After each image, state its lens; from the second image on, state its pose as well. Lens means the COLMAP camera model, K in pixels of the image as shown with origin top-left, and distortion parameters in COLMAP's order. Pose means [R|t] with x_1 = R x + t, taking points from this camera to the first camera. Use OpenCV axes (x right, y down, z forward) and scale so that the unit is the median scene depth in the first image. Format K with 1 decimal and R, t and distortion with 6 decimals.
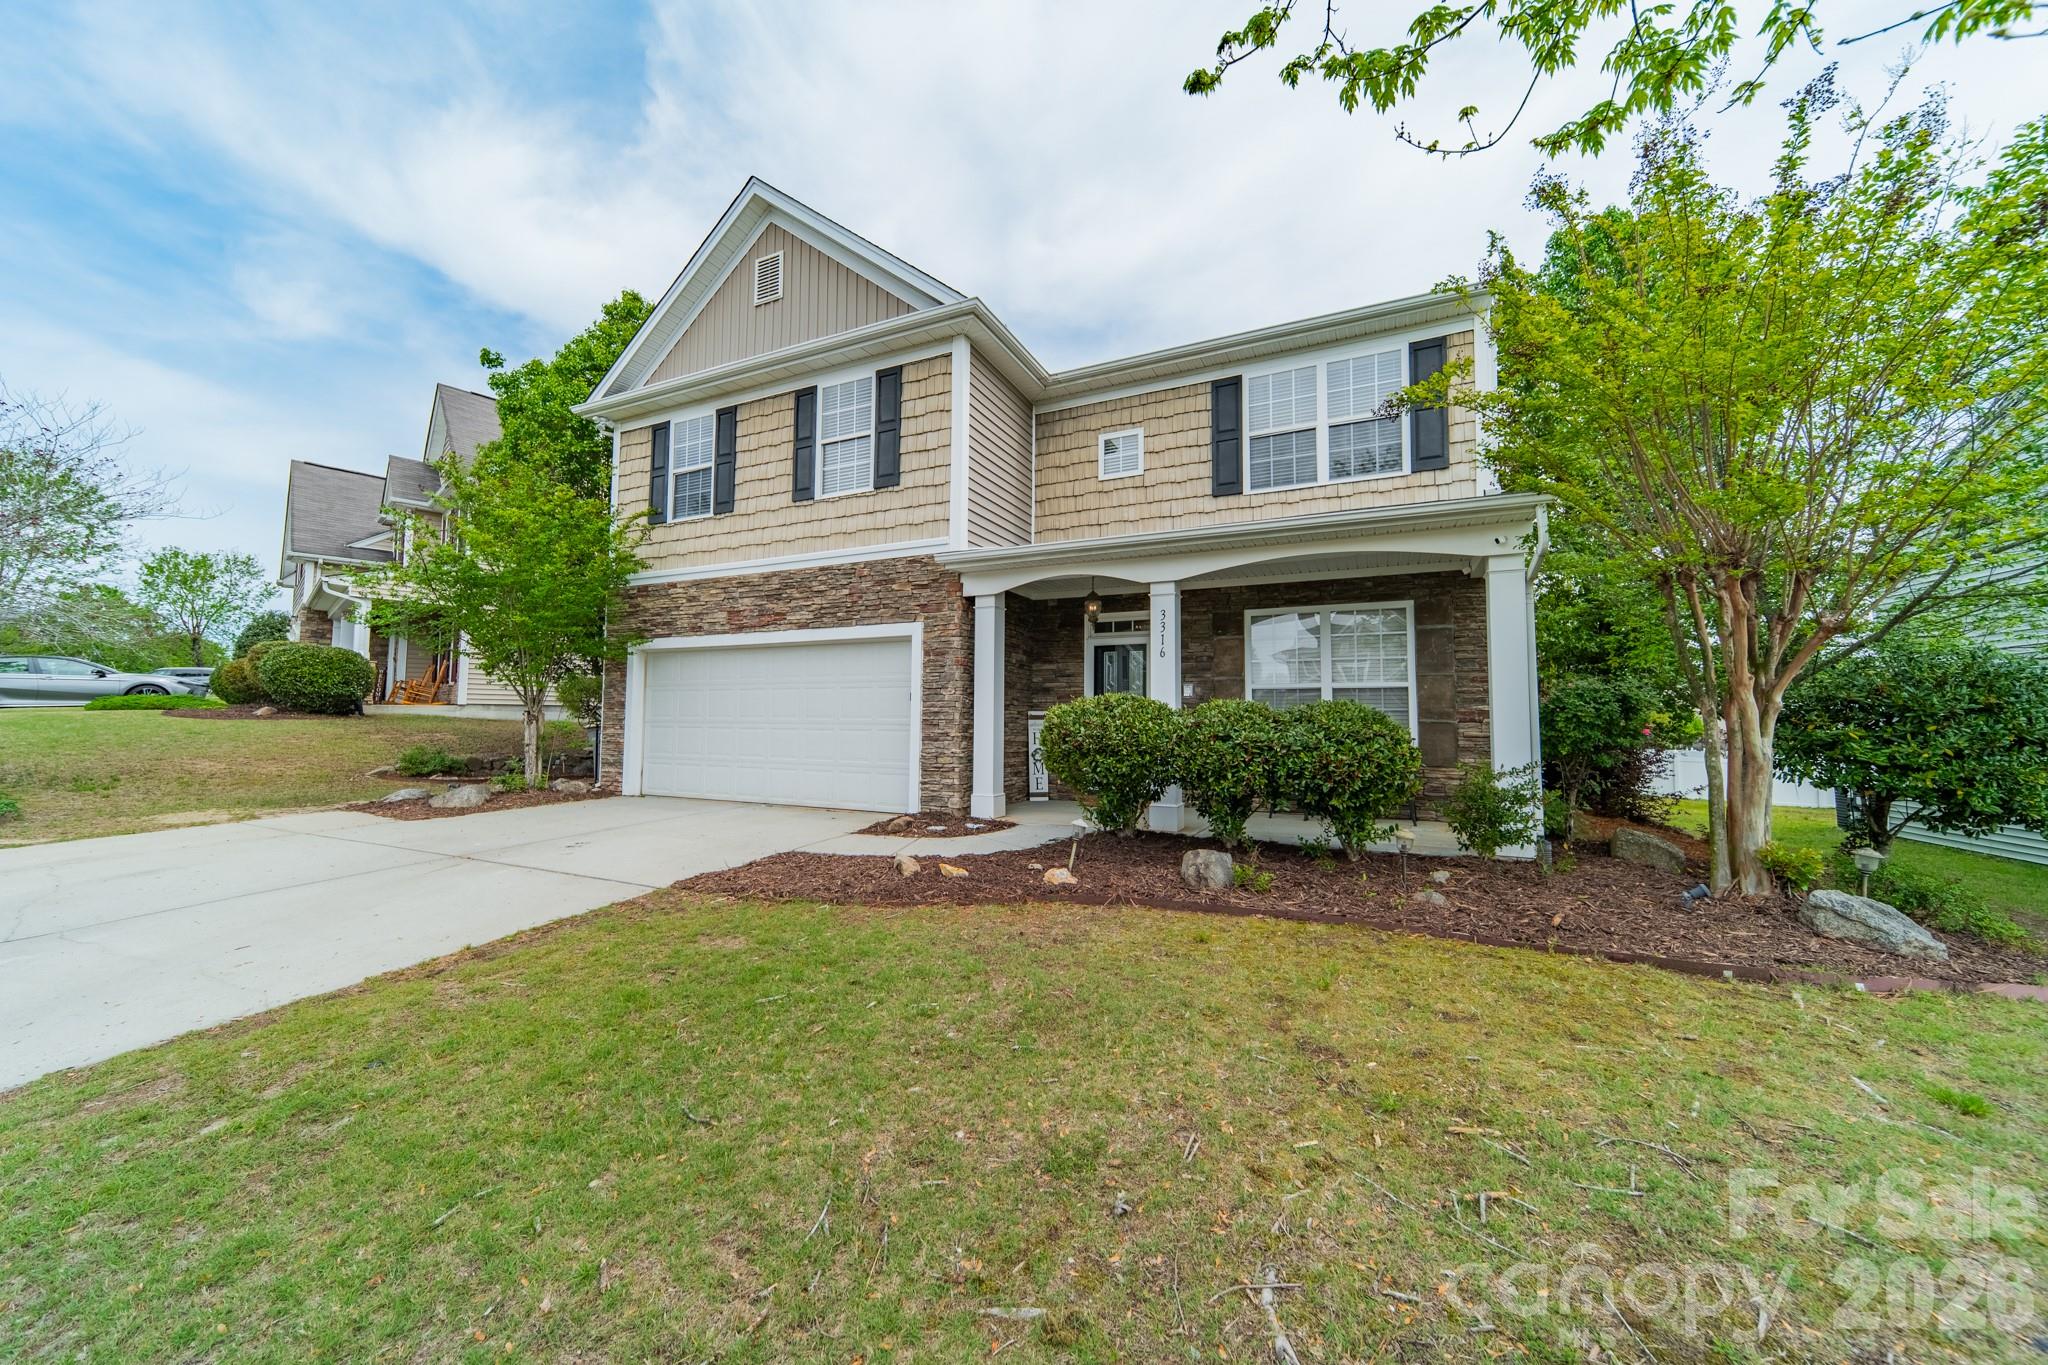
lens RADIAL K [[717.0, 0, 1030.7], [0, 717.0, 680.2], [0, 0, 1]] dist [0.009183, 0.000329]
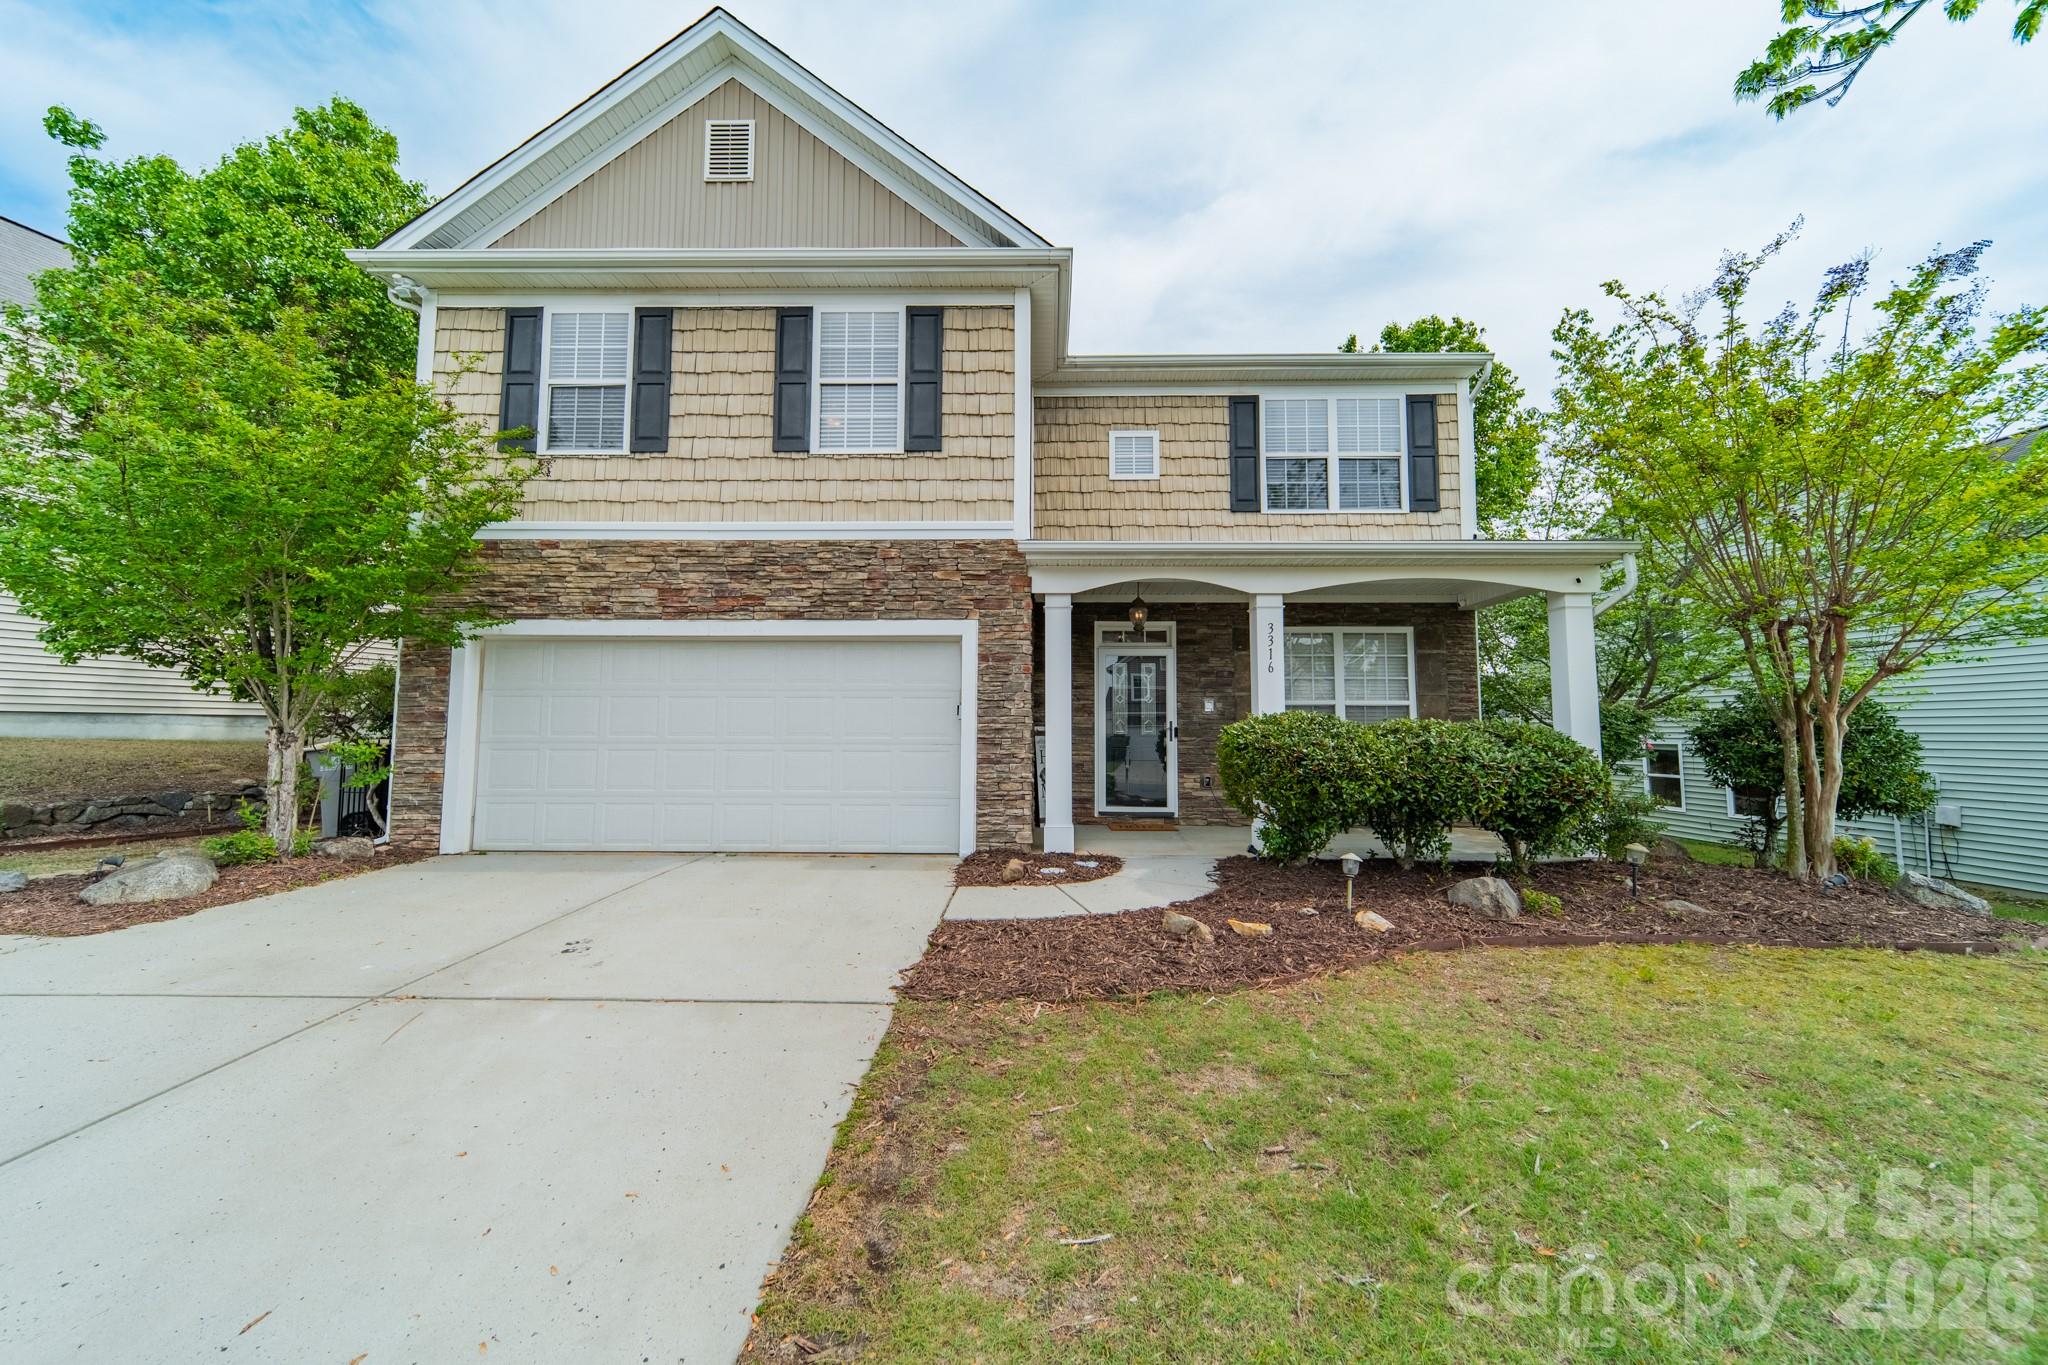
lens RADIAL K [[717.0, 0, 1023.4], [0, 717.0, 679.8], [0, 0, 1]] dist [0.009183, 0.000329]
pose [[0.914146, 0.025286, 0.404595, -0.403952], [-0.020432, 0.999658, -0.016311, 0.000108], [-0.404869, 0.006644, 0.914351, 0.205626]]
